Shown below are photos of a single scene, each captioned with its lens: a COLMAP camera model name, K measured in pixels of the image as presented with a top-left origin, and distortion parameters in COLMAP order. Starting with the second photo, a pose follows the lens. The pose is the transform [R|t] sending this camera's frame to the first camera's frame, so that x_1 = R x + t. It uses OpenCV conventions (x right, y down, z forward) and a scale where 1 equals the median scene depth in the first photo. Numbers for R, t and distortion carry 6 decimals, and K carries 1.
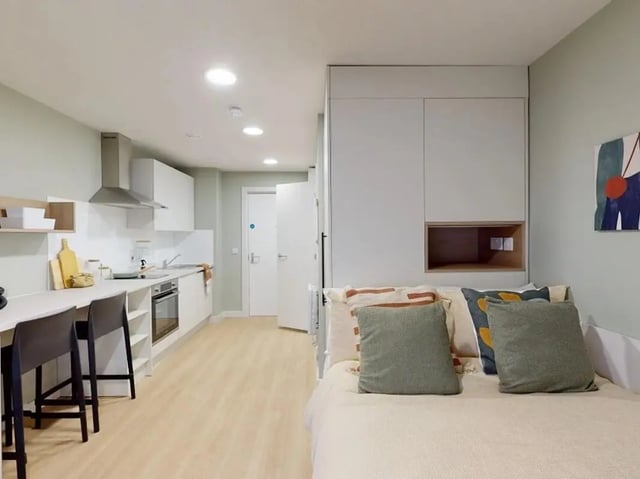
lens RADIAL K [[310.2, 0, 320.0], [0, 310.2, 239.5], [0, 0, 1]] dist [-0.000892, 0.000119]
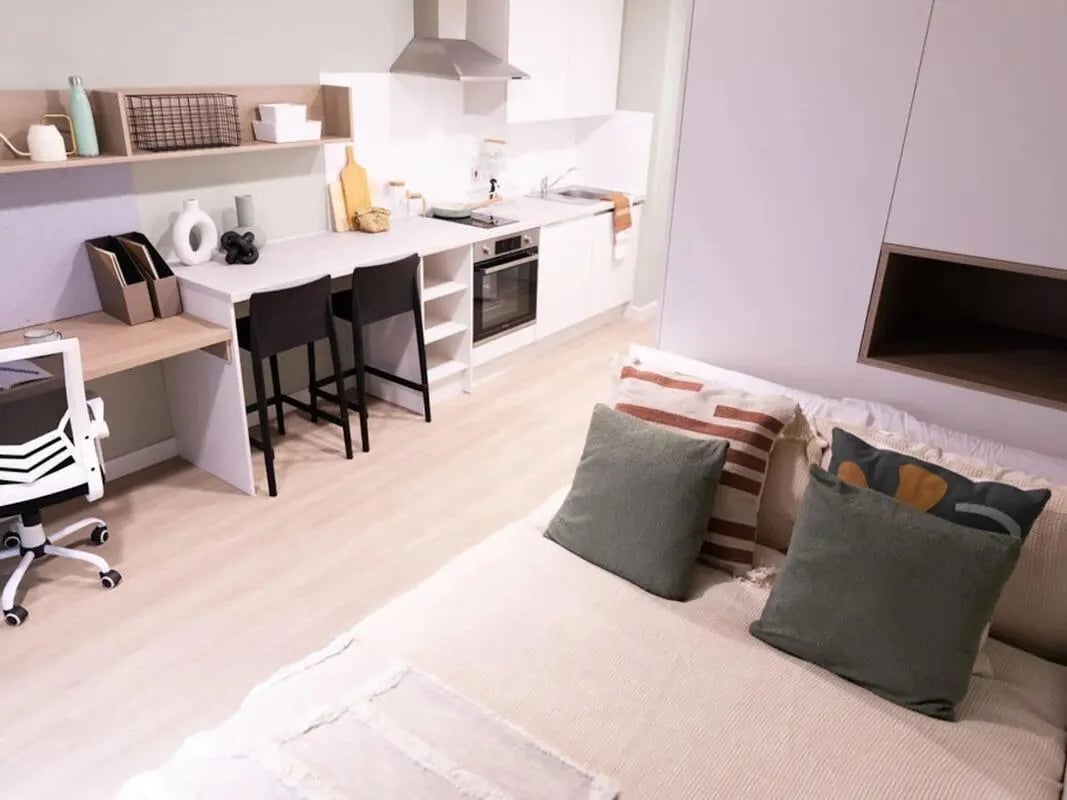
lens RADIAL K [[784.9, 0, 533.5], [0, 784.9, 400.0], [0, 0, 1]] dist [0.003878, -0.000457]
pose [[0.793659, 0.279225, -0.540499, 0.414847], [-0.047388, 0.914123, 0.402658, -0.181668], [0.606515, -0.293960, 0.738734, -0.047713]]
